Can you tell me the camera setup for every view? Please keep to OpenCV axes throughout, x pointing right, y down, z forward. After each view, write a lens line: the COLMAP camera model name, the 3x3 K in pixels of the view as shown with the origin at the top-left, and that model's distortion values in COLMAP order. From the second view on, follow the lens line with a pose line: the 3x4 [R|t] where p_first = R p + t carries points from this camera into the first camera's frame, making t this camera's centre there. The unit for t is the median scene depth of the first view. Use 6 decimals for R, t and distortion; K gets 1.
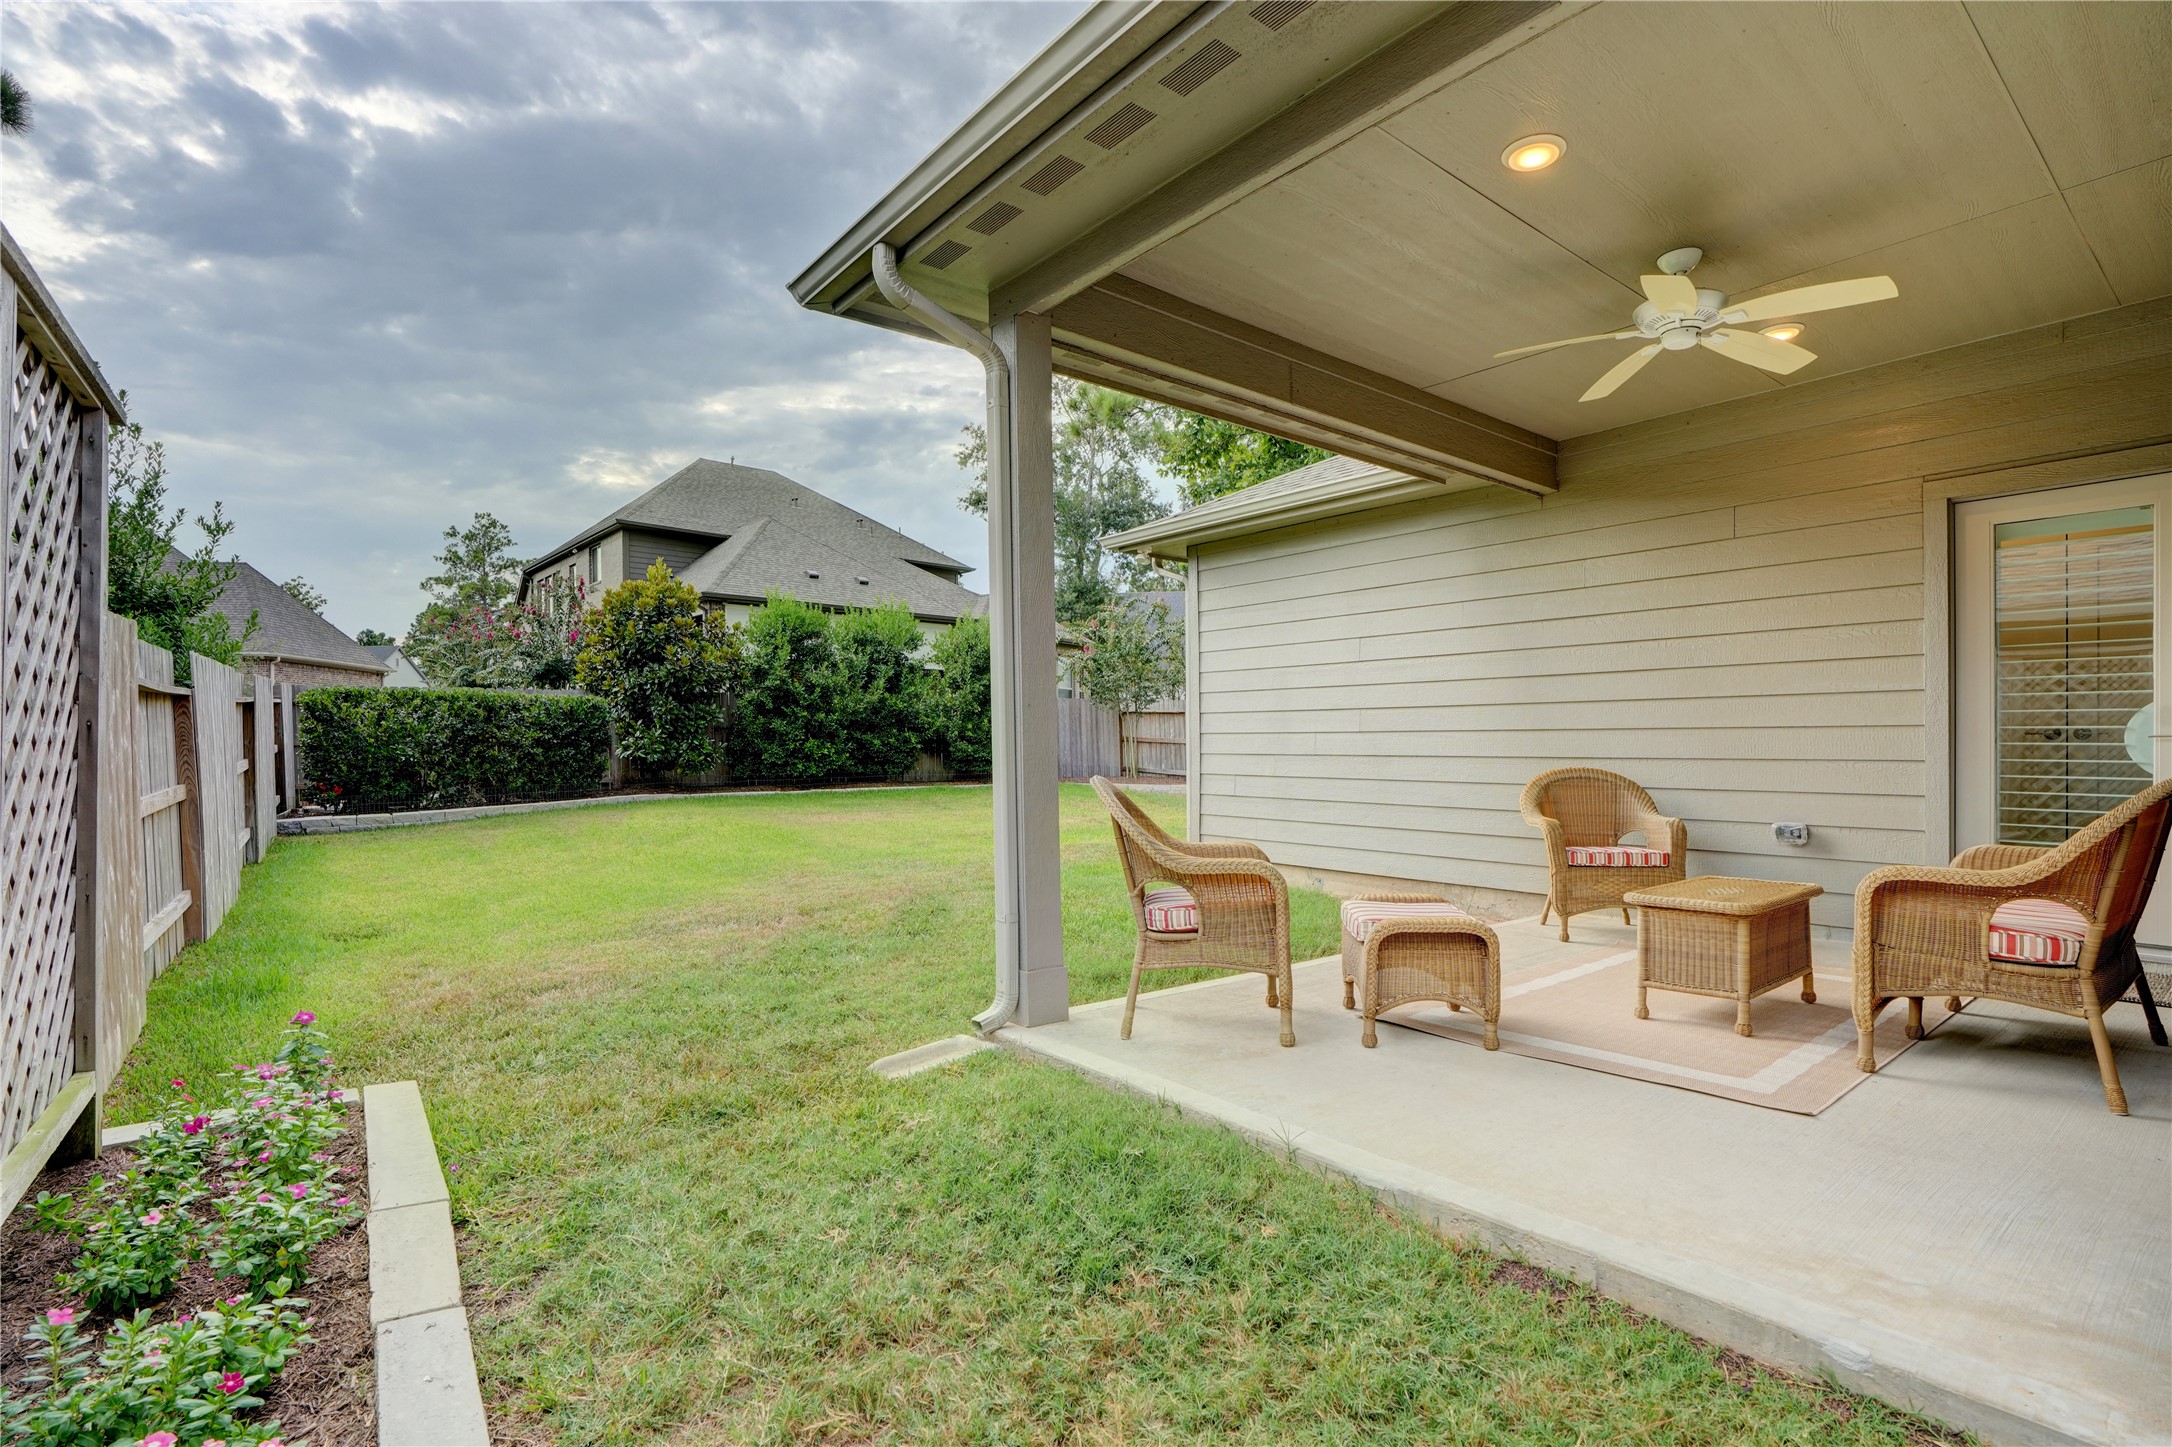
lens RADIAL K [[996.9, 0, 1090.4], [0, 996.9, 778.4], [0, 0, 1]] dist [0.000231, 0.000604]
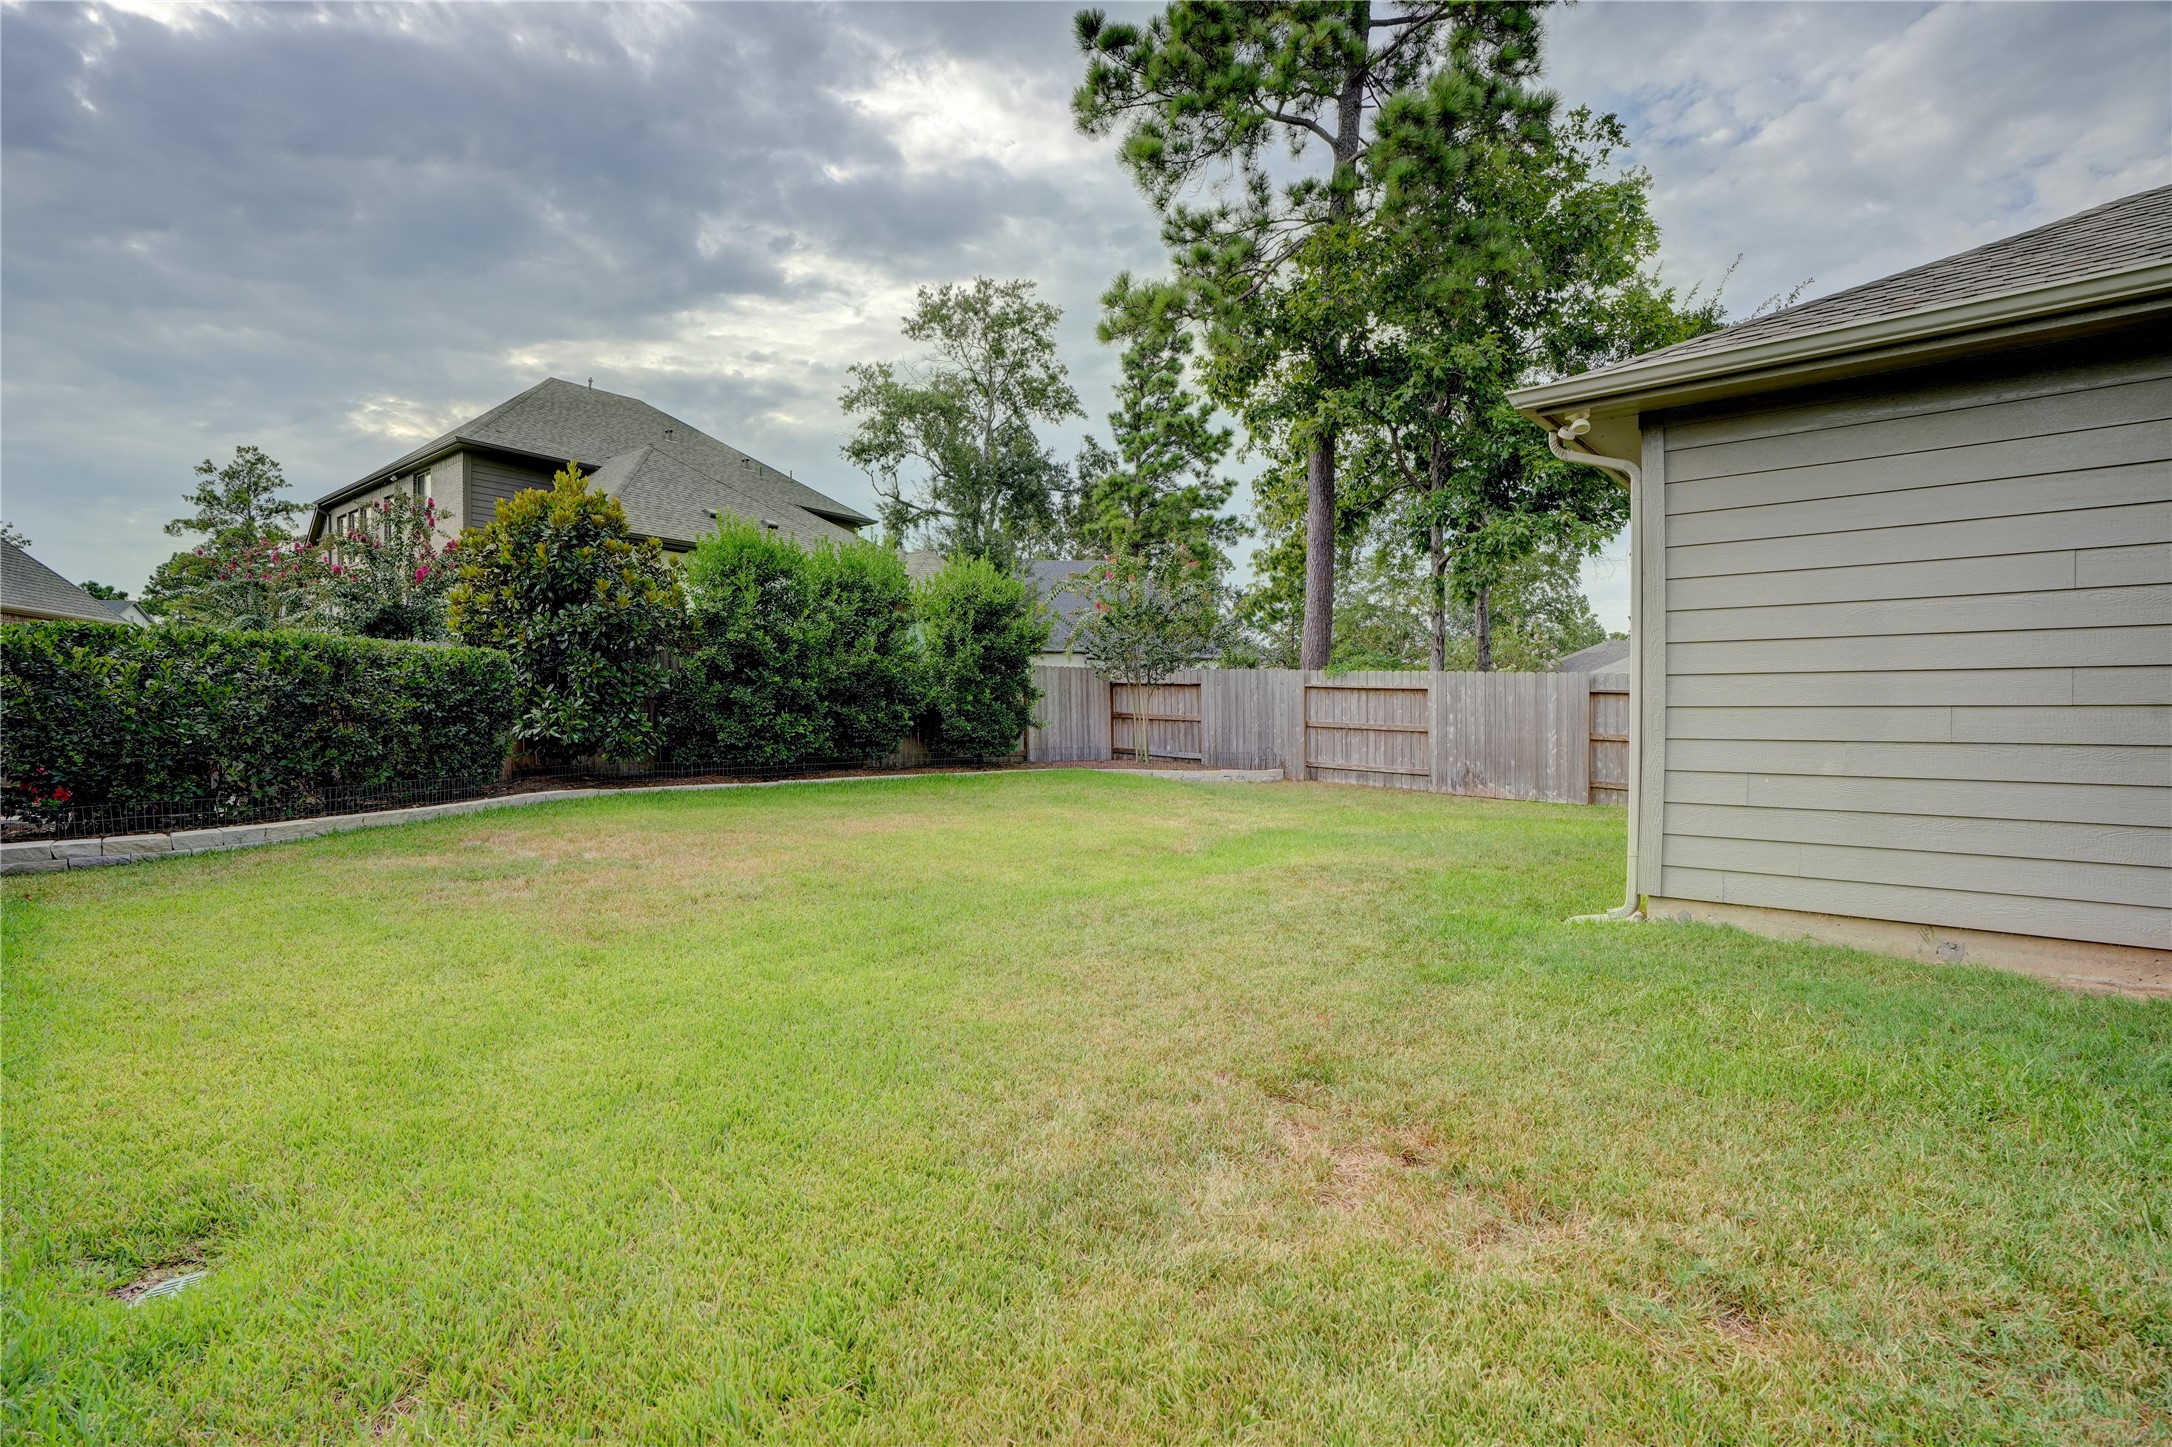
lens RADIAL K [[1008.2, 0, 1075.8], [0, 1008.2, 719.9], [0, 0, 1]] dist [-0.002944, 0.007706]
pose [[0.989370, 0.004199, 0.145357, -0.172528], [0.000905, 0.999386, -0.035032, -0.007743], [-0.145415, 0.034791, 0.988759, 0.222288]]
